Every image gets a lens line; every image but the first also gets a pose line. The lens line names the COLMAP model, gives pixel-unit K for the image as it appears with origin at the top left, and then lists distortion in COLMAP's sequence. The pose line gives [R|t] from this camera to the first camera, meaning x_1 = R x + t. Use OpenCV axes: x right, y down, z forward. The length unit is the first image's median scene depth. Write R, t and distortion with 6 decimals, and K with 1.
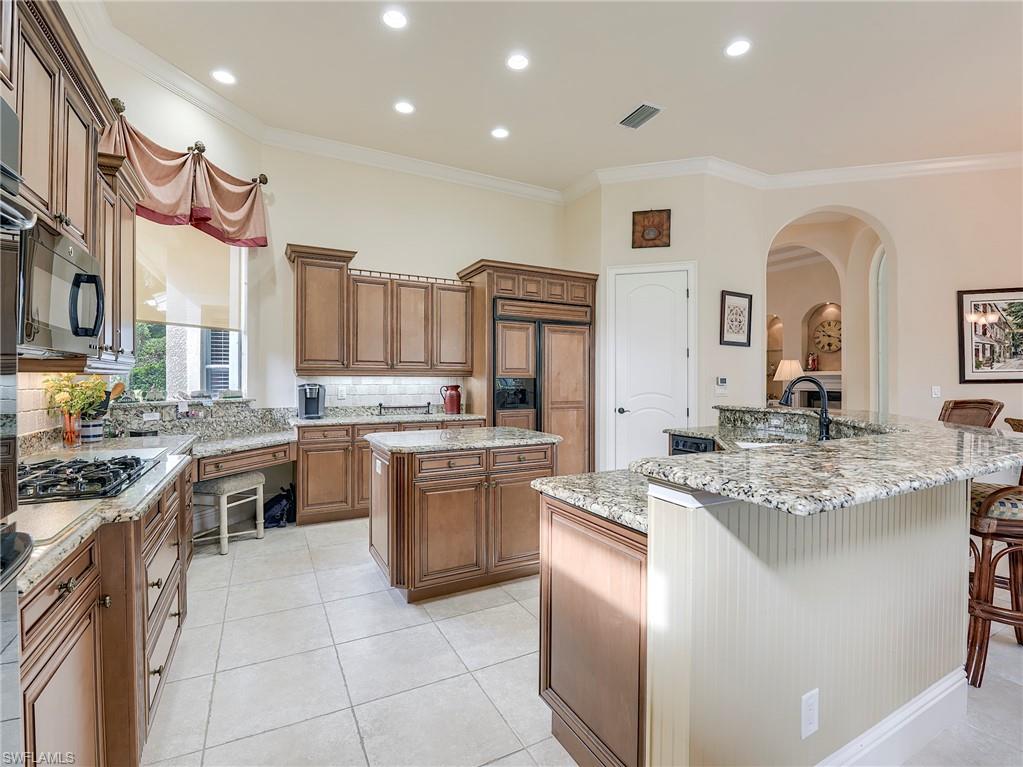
lens RADIAL K [[479.1, 0, 512.7], [0, 479.1, 379.4], [0, 0, 1]] dist [-0.025937, -0.000598]
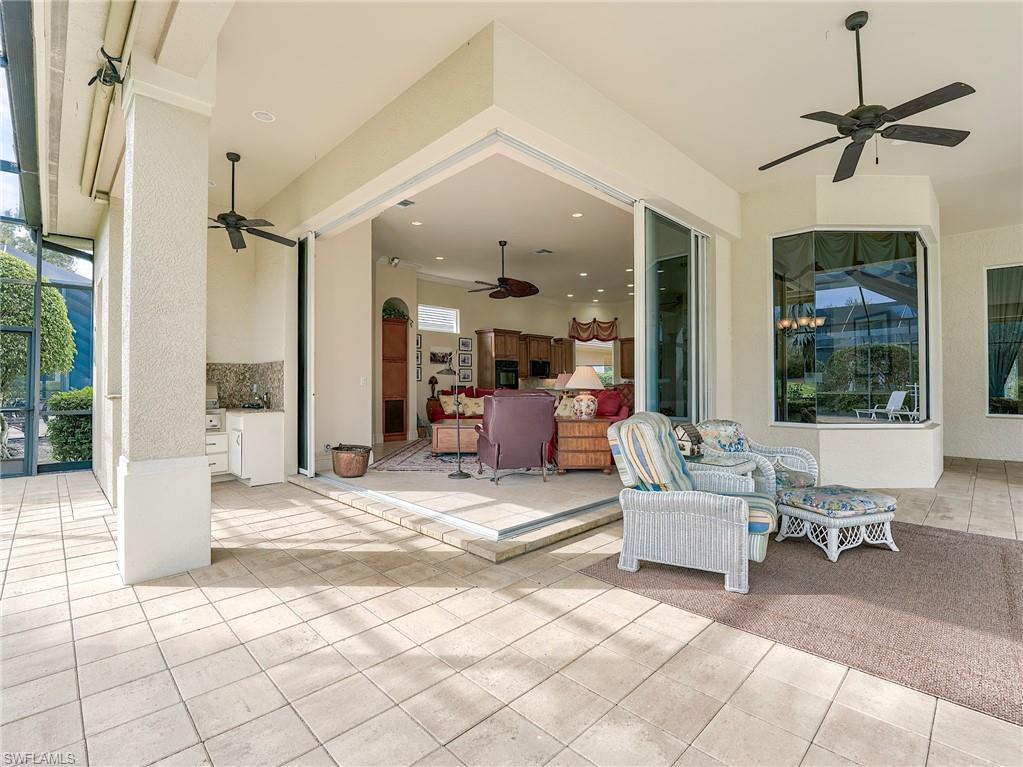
lens RADIAL K [[479.1, 0, 512.7], [0, 479.1, 379.4], [0, 0, 1]] dist [-0.025937, -0.000598]
pose [[0.289313, -0.010492, -0.957177, 2.479484], [0.006118, 0.999940, -0.009111, 0.020800], [0.957215, -0.003220, 0.289360, -0.654730]]
